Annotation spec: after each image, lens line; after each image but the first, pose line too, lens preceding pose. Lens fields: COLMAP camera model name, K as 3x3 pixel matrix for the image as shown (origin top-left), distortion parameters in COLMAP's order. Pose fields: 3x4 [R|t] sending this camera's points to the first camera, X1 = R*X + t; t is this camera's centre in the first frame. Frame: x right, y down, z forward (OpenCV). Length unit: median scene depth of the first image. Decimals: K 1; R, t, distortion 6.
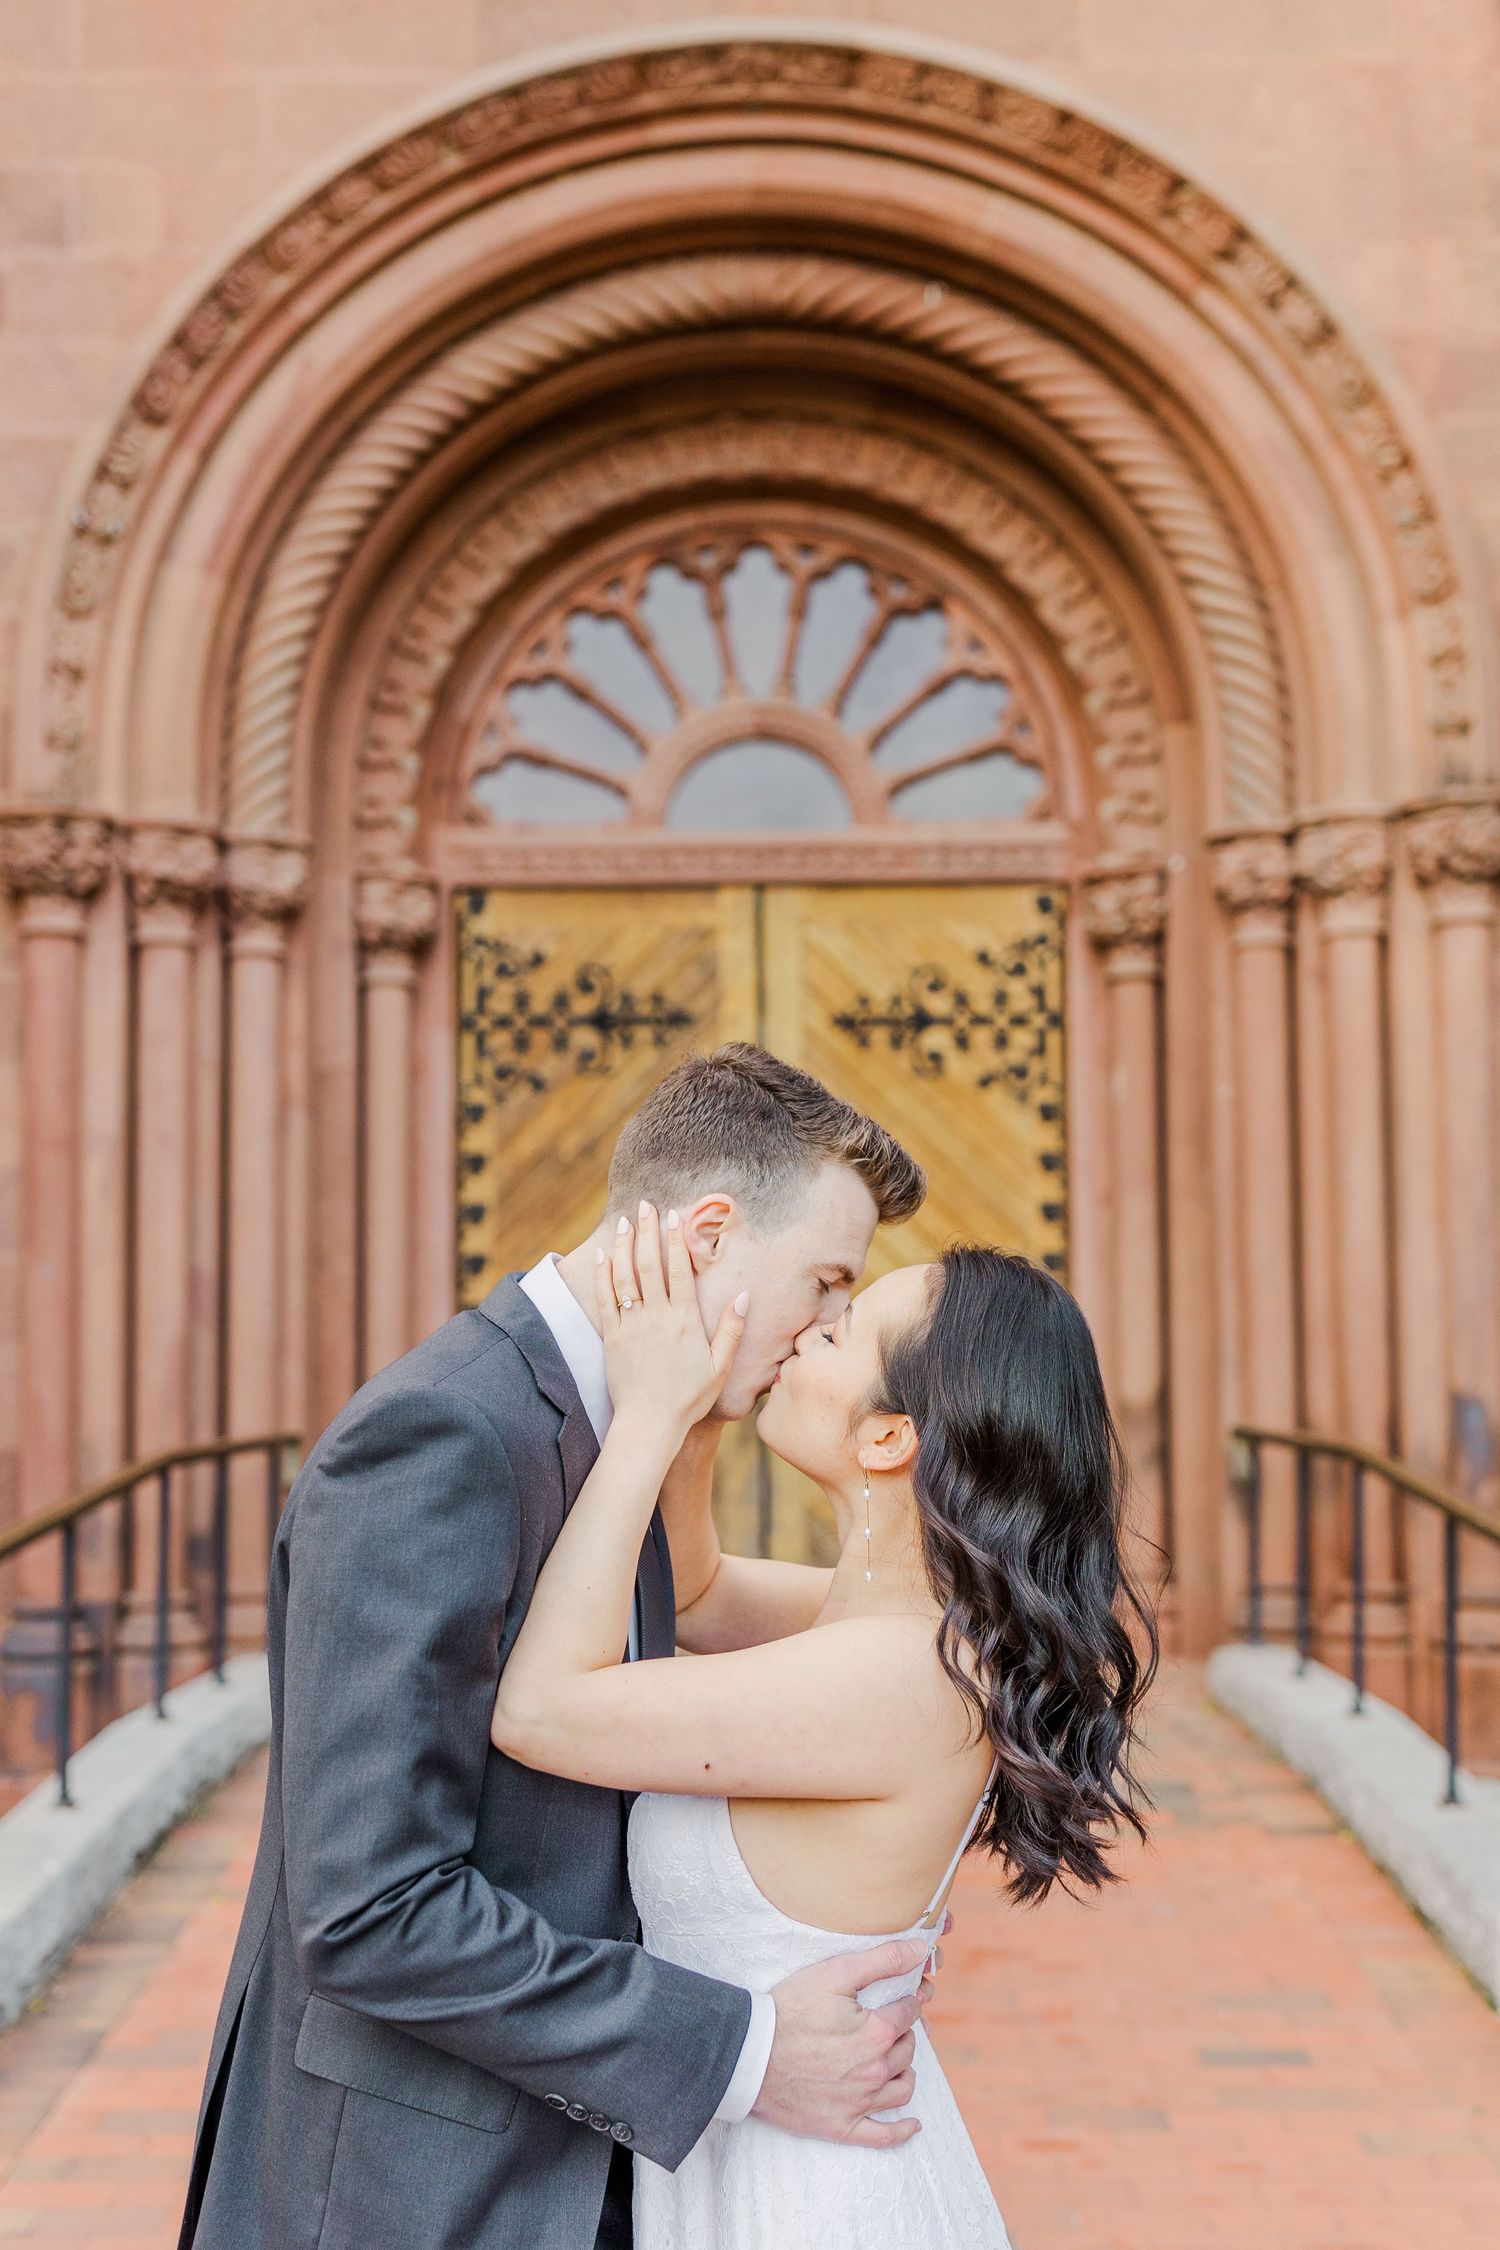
lens RADIAL K [[2589.6, 0, 760.8], [0, 2589.6, 1092.0], [0, 0, 1]] dist [0.006028, -0.009025]
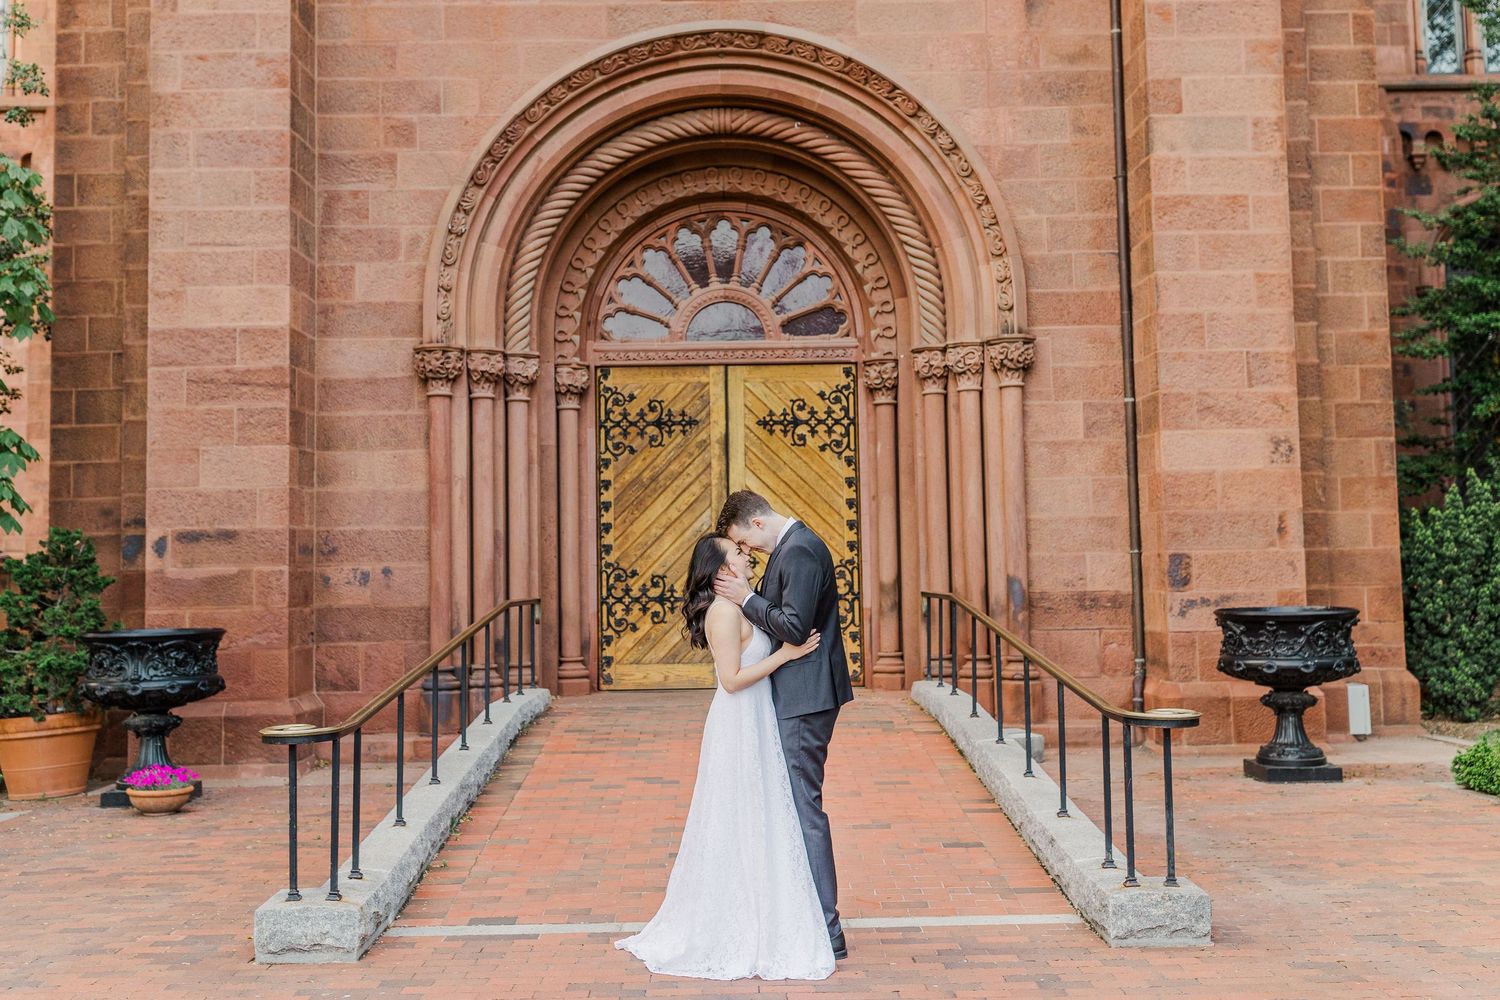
lens RADIAL K [[1495.2, 0, 742.5], [0, 1495.2, 430.5], [0, 0, 1]] dist [0.008815, 0.001173]
pose [[0.999861, -0.008735, 0.014205, -0.005561], [0.008650, 0.999944, 0.006032, -0.029358], [-0.014257, -0.005909, 0.999881, -0.363834]]
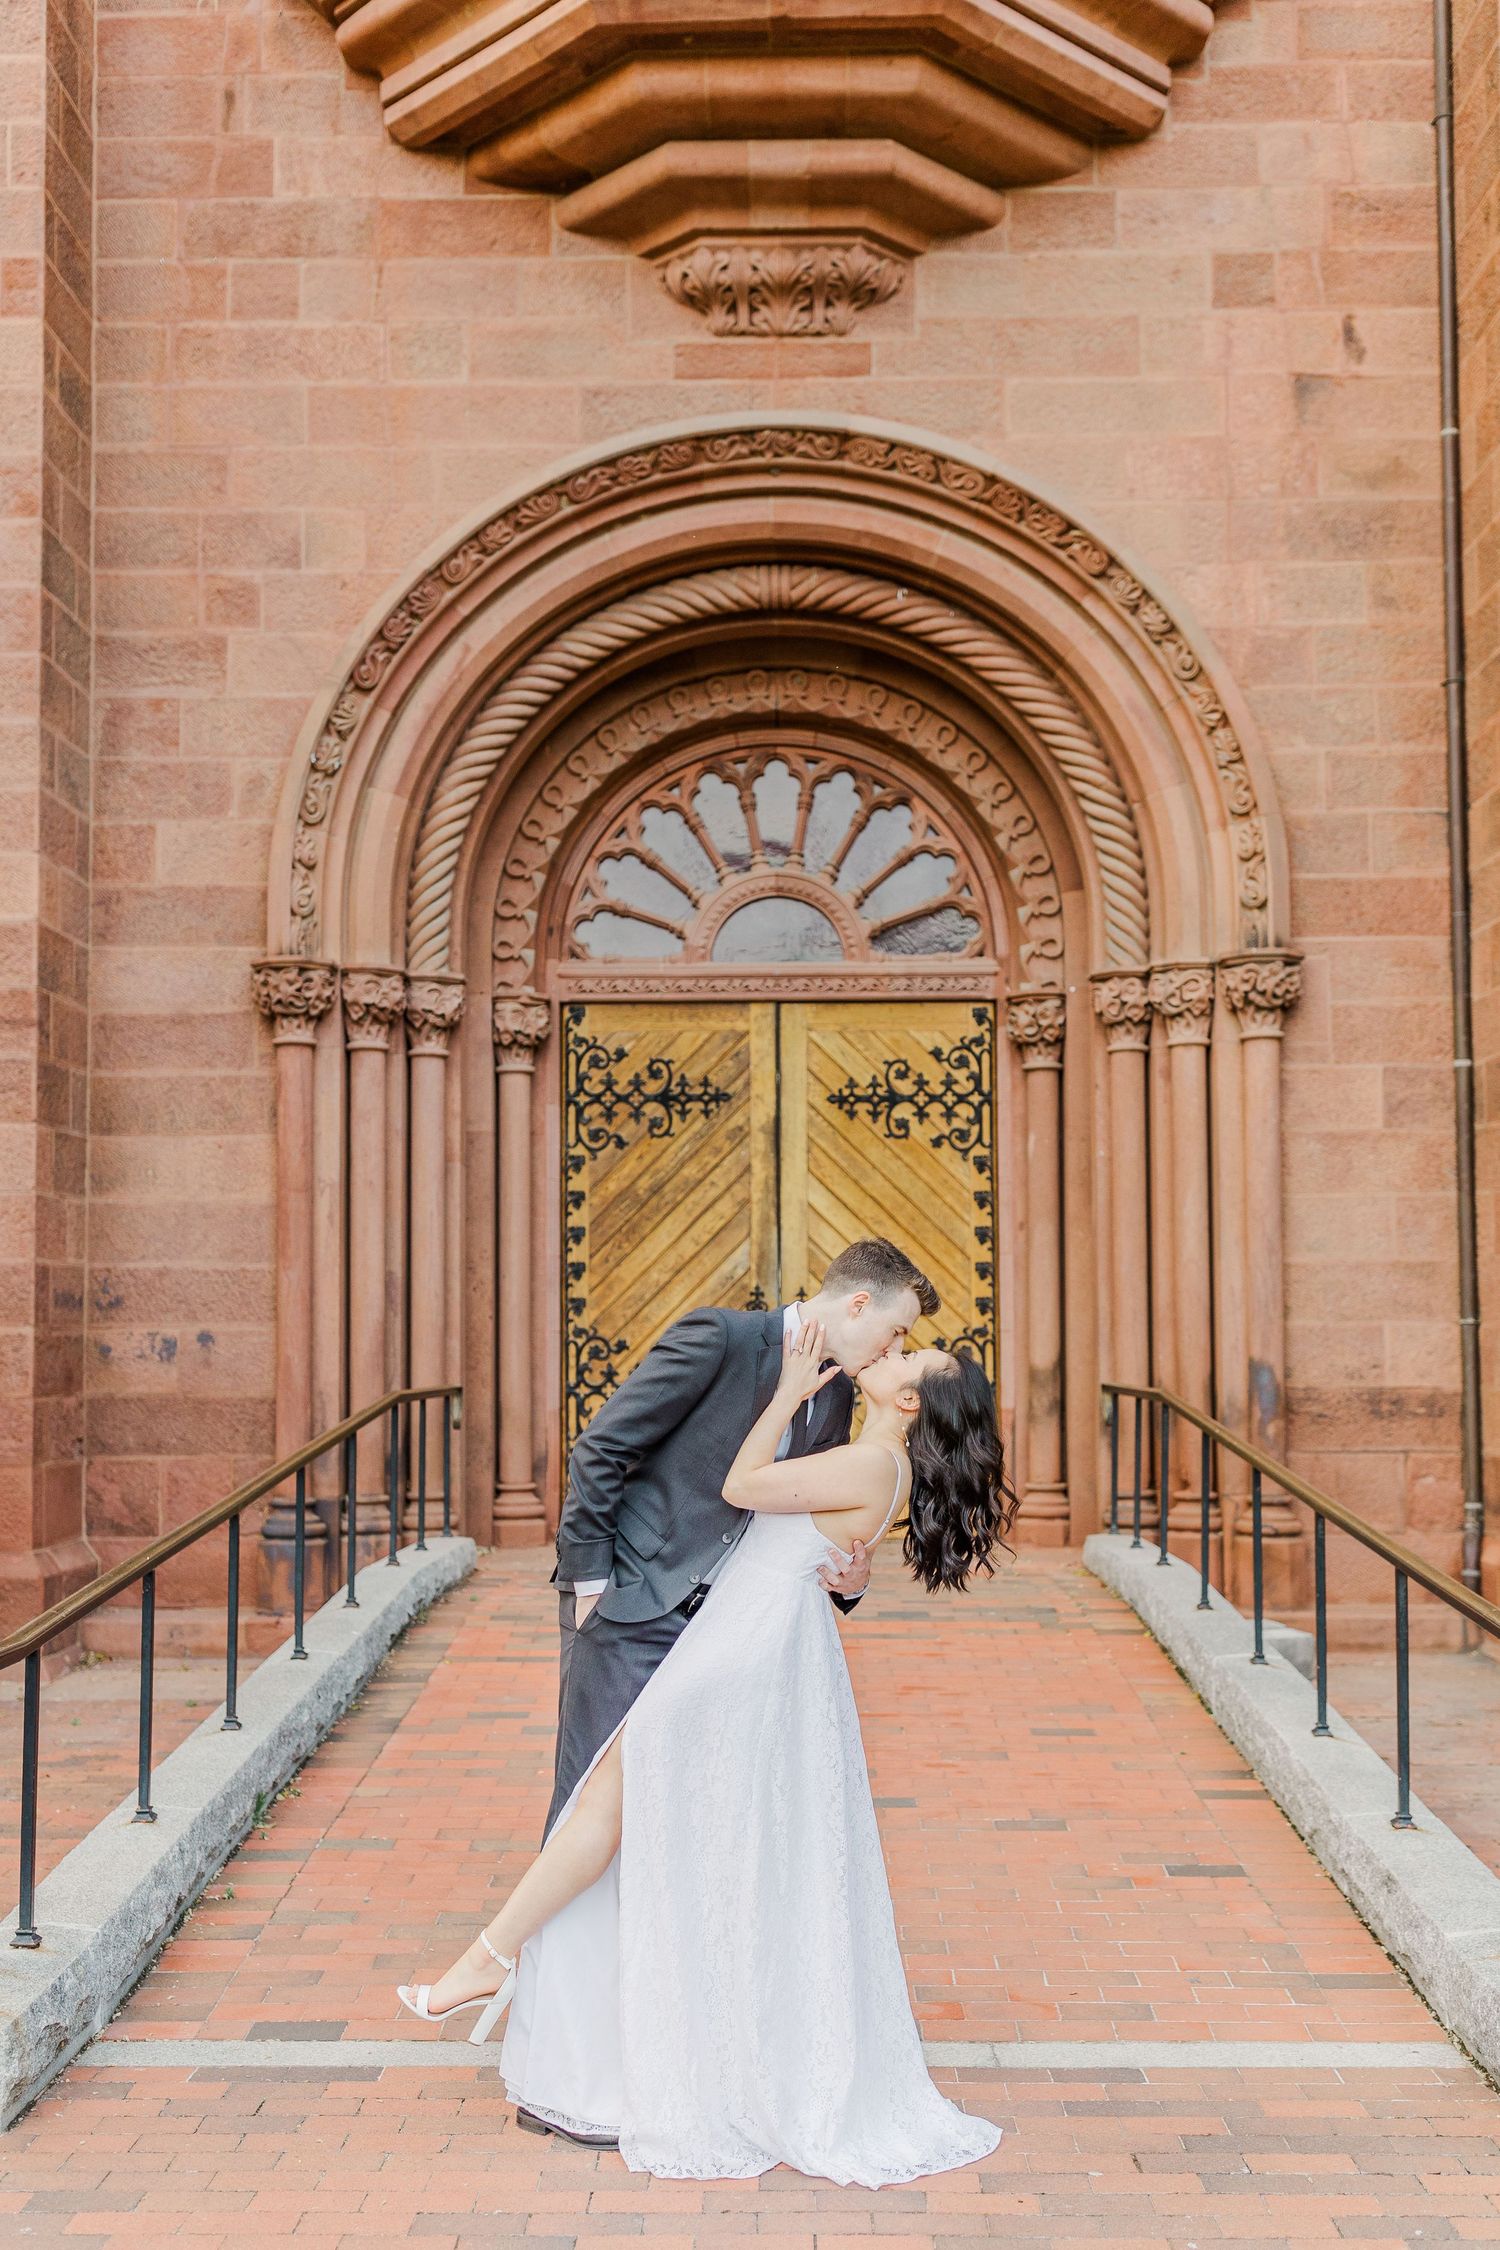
lens RADIAL K [[2237.5, 0, 750.7], [0, 2237.5, 1177.5], [0, 0, 1]] dist [0.016012, -0.001558]
pose [[0.999936, 0.002286, -0.011076, -0.001596], [-0.001984, 0.999630, 0.027137, -0.017877], [0.011134, -0.027113, 0.999570, -0.225592]]
